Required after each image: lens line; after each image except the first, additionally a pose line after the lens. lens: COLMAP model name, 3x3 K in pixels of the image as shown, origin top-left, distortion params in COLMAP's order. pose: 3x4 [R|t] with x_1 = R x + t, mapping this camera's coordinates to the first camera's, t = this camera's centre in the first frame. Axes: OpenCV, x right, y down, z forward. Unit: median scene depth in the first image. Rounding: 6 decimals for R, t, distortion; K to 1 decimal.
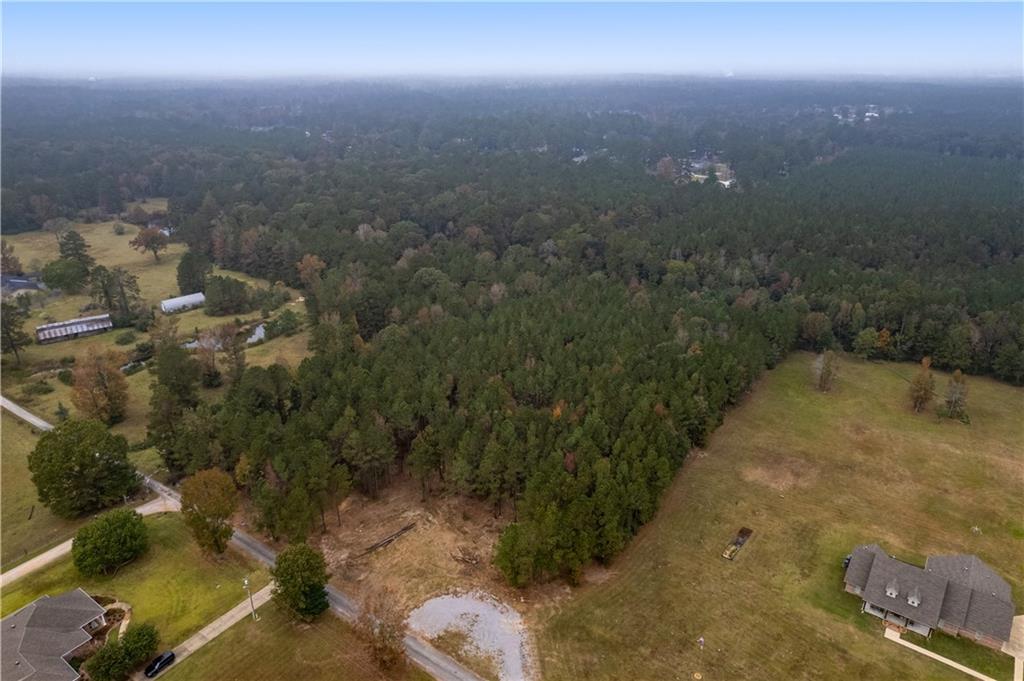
lens RADIAL K [[686.7, 0, 514.4], [0, 686.7, 337.9], [0, 0, 1]] dist [-0.031987, -0.007480]
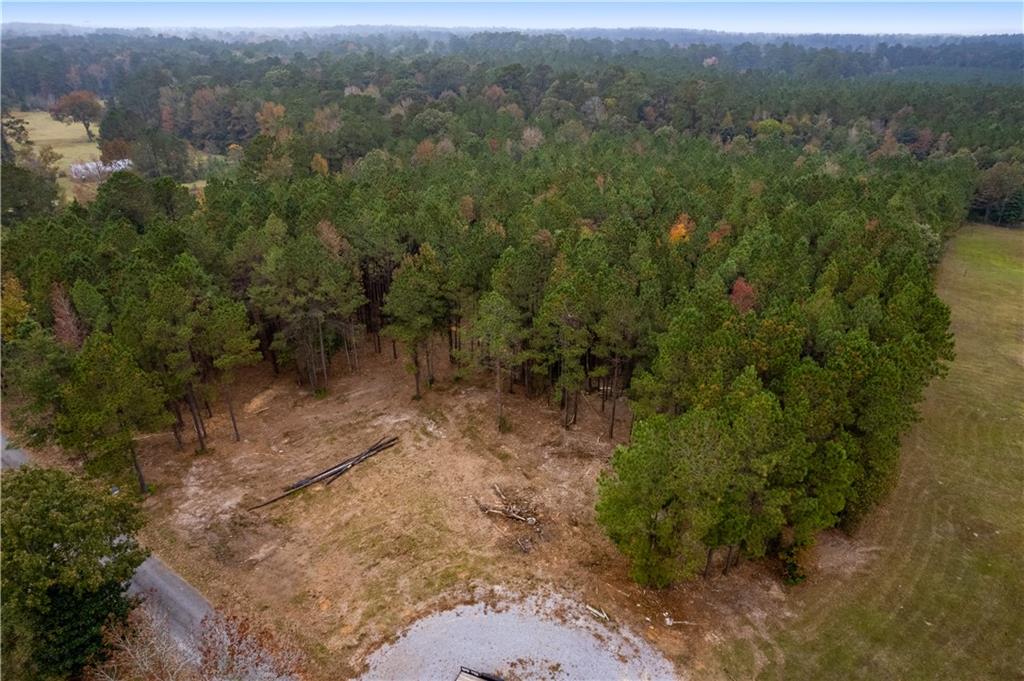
lens RADIAL K [[654.2, 0, 516.1], [0, 654.2, 348.0], [0, 0, 1]] dist [-0.034892, 0.015950]
pose [[0.999942, 0.010473, -0.002672, -0.064993], [-0.010280, 0.997867, 0.064459, 0.185462], [0.003341, -0.064427, 0.997917, 0.573159]]
